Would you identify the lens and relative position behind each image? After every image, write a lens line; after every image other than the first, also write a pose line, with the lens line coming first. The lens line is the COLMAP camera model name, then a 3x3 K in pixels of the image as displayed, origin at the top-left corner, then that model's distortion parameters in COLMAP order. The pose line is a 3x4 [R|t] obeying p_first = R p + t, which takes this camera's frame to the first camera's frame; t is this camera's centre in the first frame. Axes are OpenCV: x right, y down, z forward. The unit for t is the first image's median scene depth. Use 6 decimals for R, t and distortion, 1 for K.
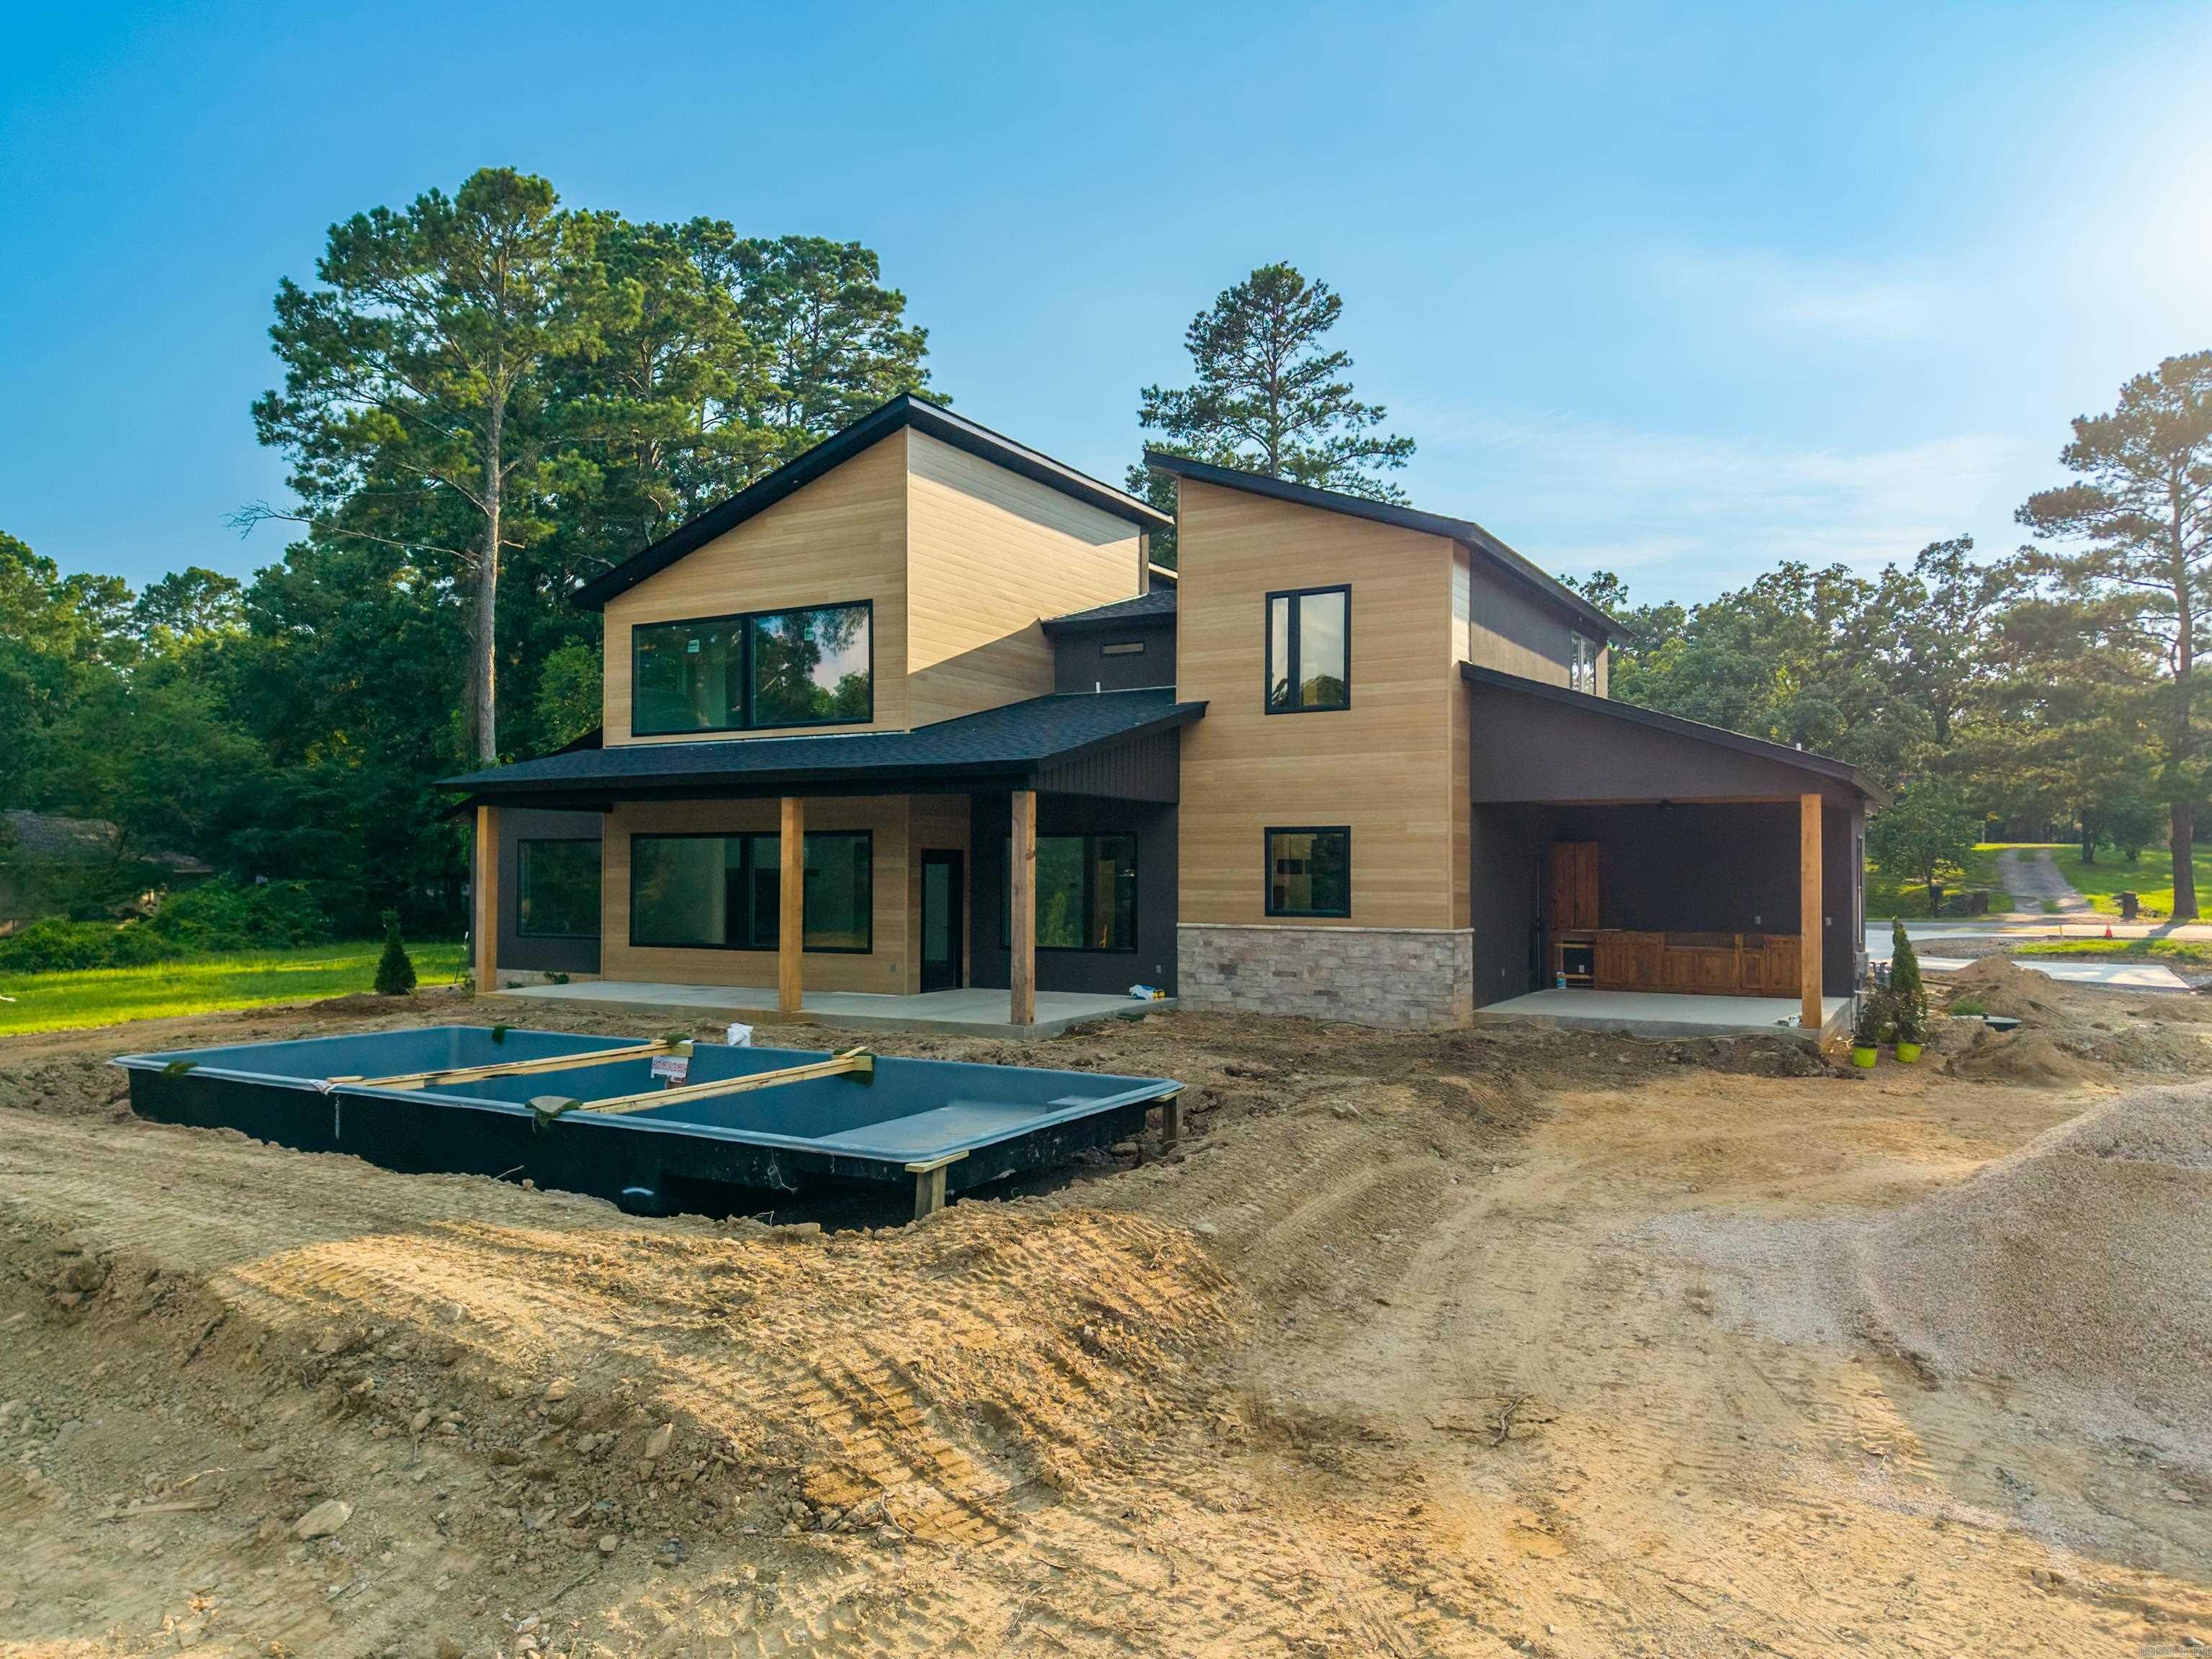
lens RADIAL K [[1514.5, 0, 1116.1], [0, 1514.5, 831.5], [0, 0, 1]] dist [0.001135, -0.003672]
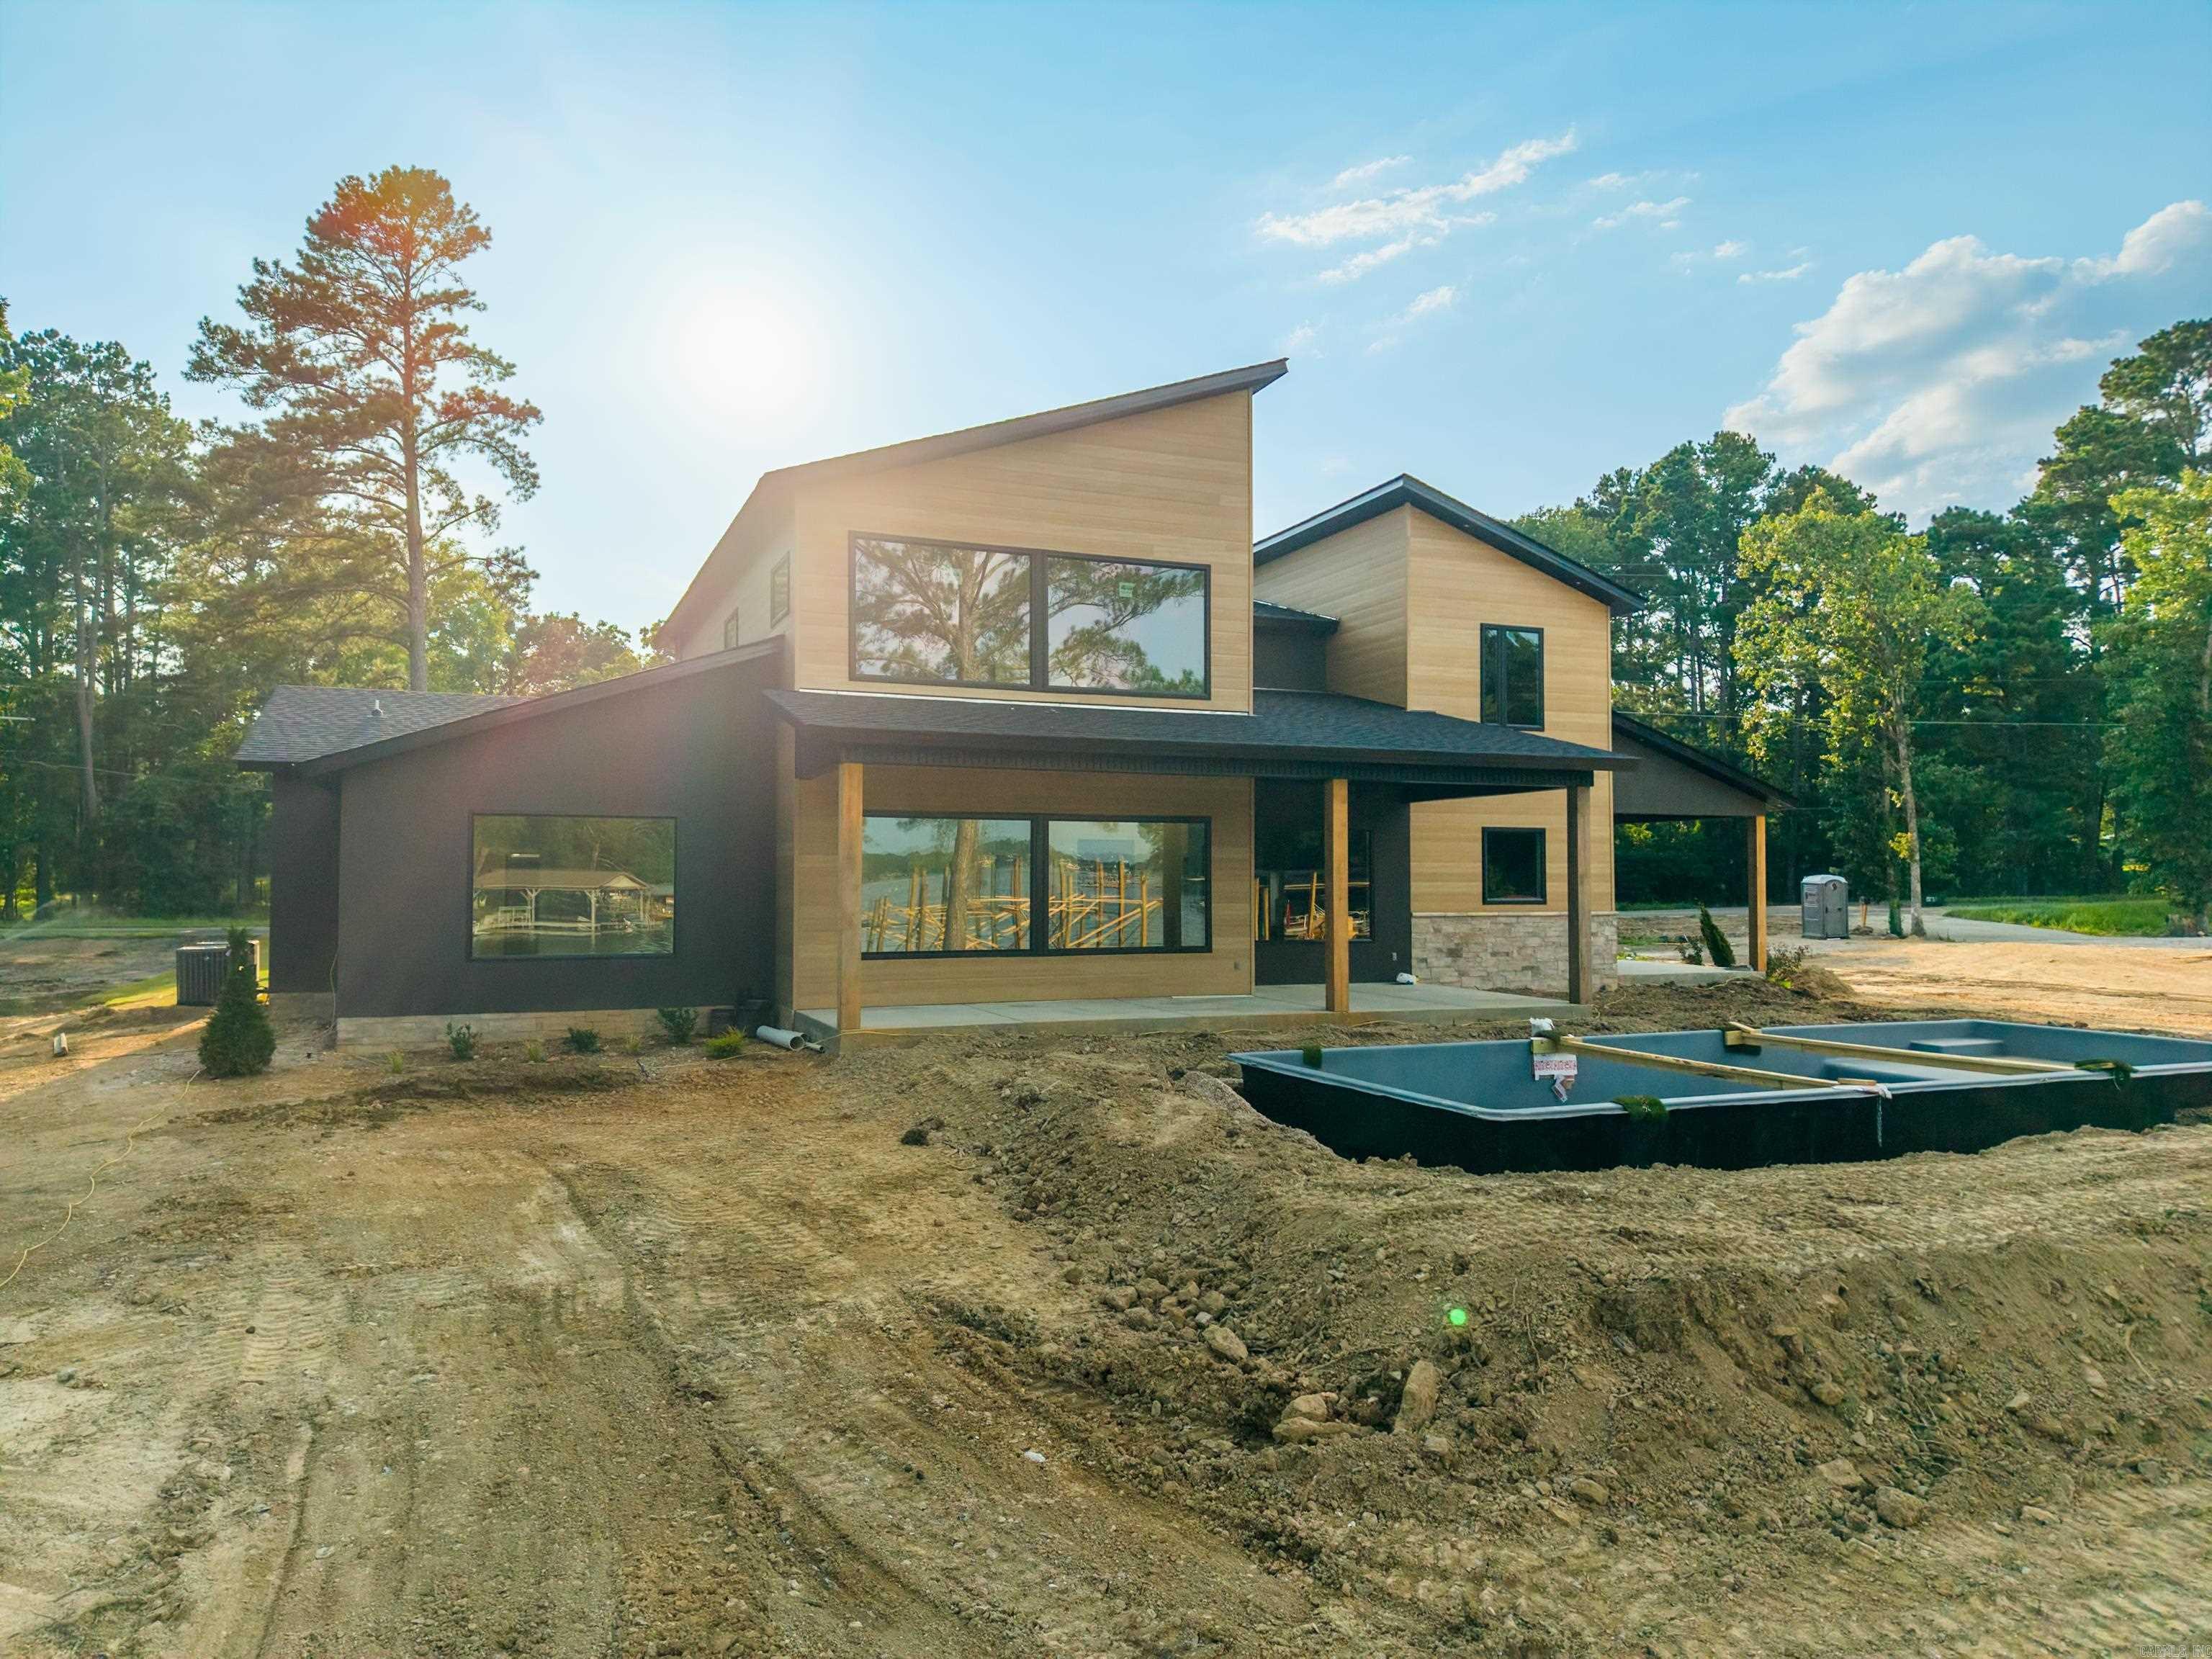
lens RADIAL K [[1514.5, 0, 1116.1], [0, 1514.5, 831.5], [0, 0, 1]] dist [0.001135, -0.003672]
pose [[0.614269, 0.028506, 0.788582, -0.416916], [-0.021441, 0.999581, -0.019432, 0.012088], [-0.788805, -0.004972, 0.614623, 0.217253]]
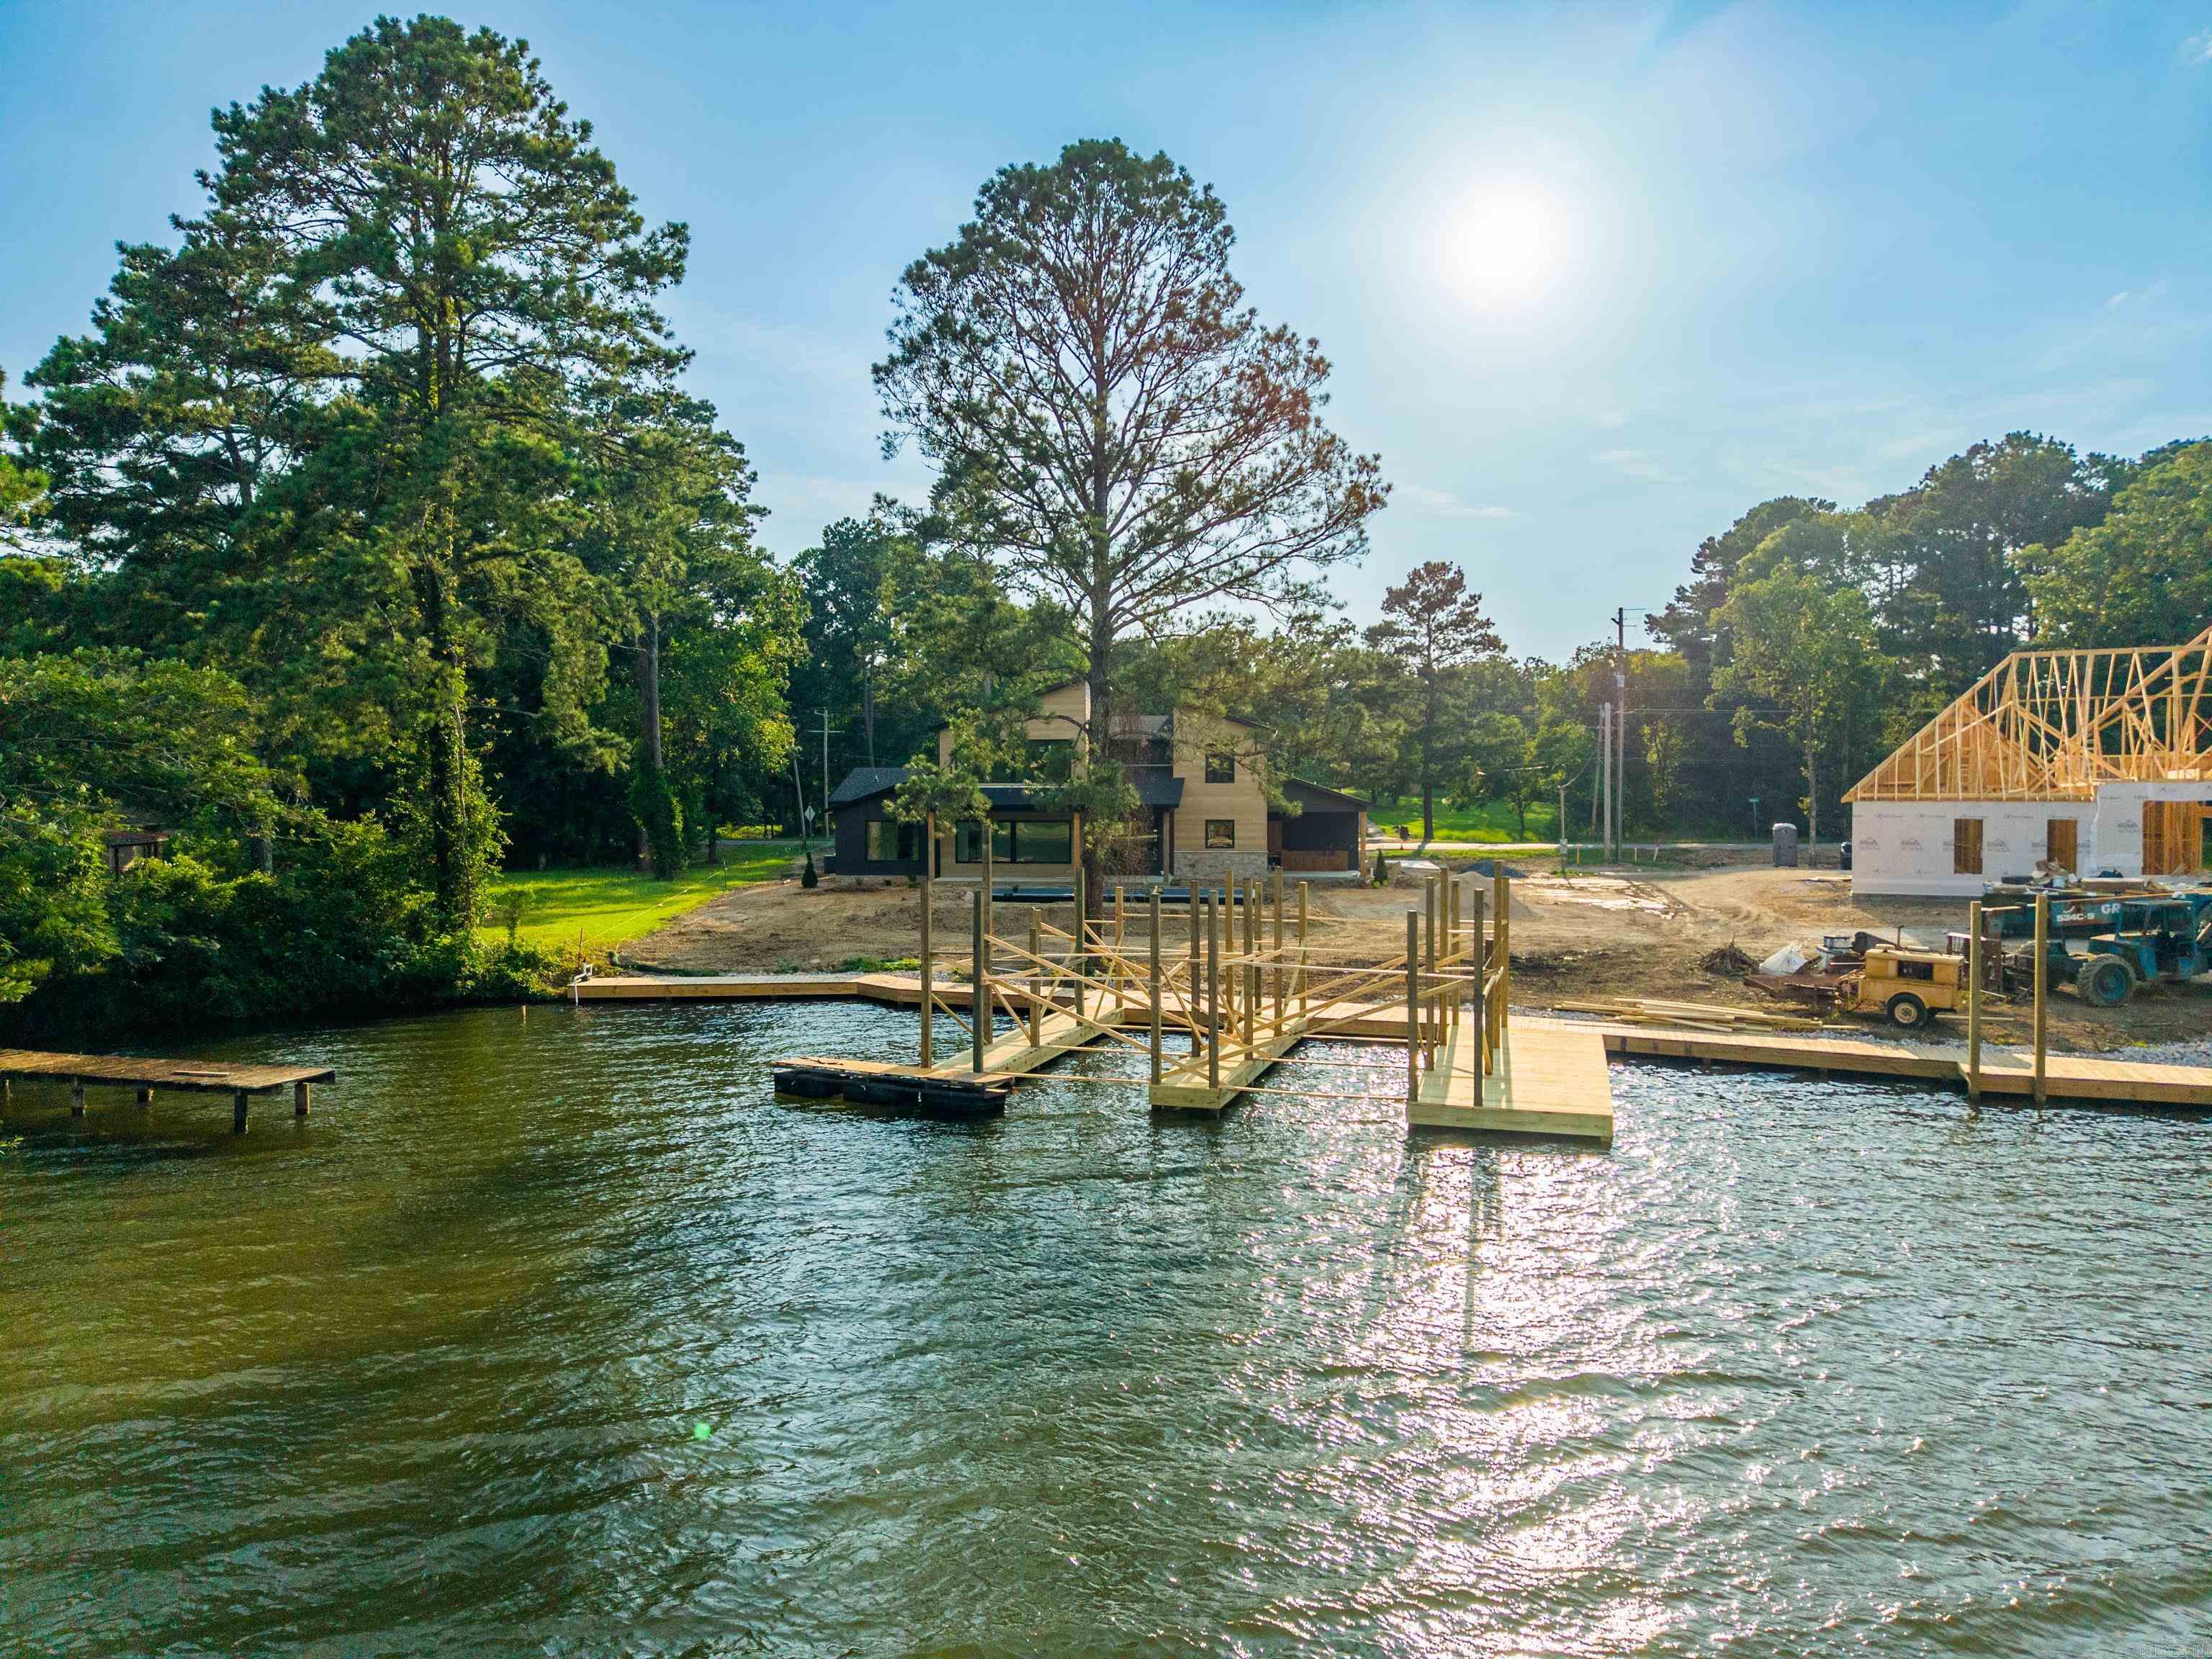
lens RADIAL K [[1452.2, 0, 1106.0], [0, 1452.2, 829.5], [0, 0, 1]] dist [0.006155, 0.000099]
pose [[0.915297, -0.012706, 0.402580, -0.546053], [-0.007093, 0.998839, 0.047651, -0.051938], [-0.402718, -0.046471, 0.914144, -0.697334]]
